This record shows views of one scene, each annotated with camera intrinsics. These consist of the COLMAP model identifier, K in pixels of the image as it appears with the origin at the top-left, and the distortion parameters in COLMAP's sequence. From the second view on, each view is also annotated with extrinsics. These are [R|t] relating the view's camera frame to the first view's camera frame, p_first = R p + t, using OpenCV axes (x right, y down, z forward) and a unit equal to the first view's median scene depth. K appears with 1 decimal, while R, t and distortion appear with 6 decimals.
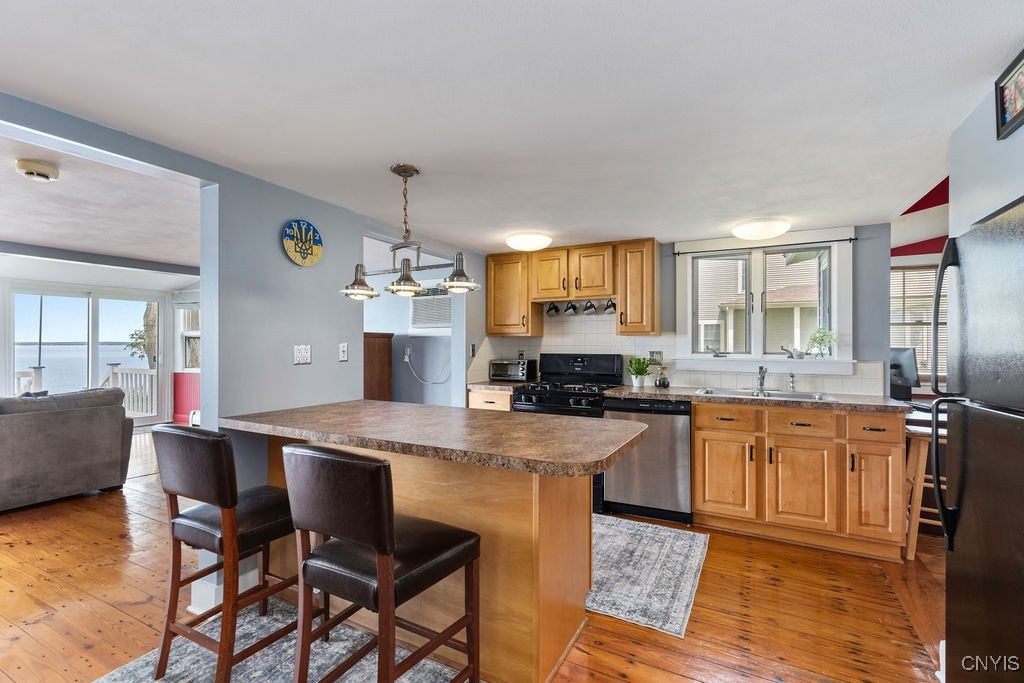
lens RADIAL K [[463.2, 0, 510.4], [0, 463.2, 343.2], [0, 0, 1]] dist [0.008325, -0.001484]
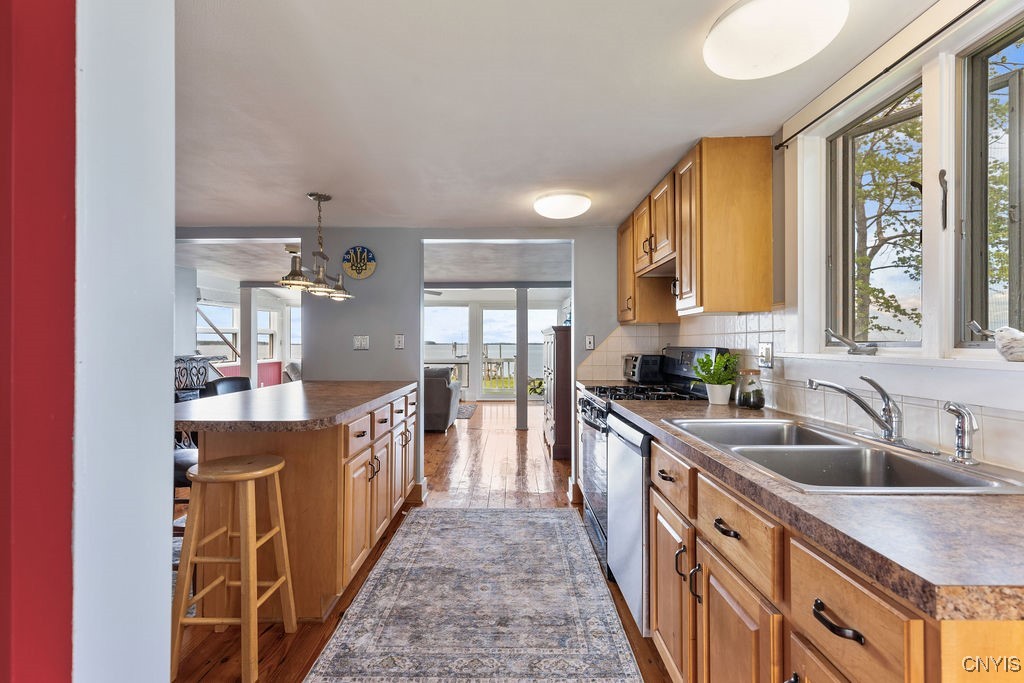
lens RADIAL K [[463.2, 0, 508.8], [0, 463.2, 341.2], [0, 0, 1]] dist [0.008325, -0.001484]
pose [[0.464725, -0.005767, -0.885436, 0.631104], [0.003598, 0.999983, -0.004625, 0.017417], [0.885448, -0.001036, 0.464738, 0.481255]]
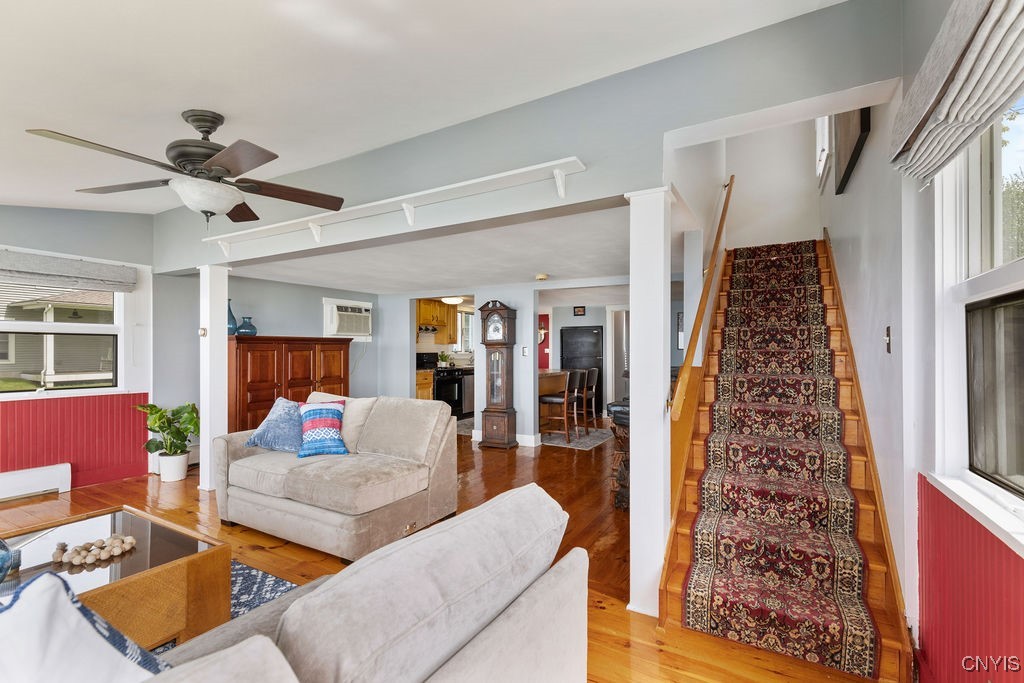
lens RADIAL K [[463.2, 0, 504.3], [0, 463.2, 348.0], [0, 0, 1]] dist [0.008325, -0.001484]
pose [[0.030204, 0.002049, 0.999542, -1.856500], [-0.005097, 0.999985, -0.001896, 0.005120], [-0.999531, -0.005037, 0.030214, 0.617198]]
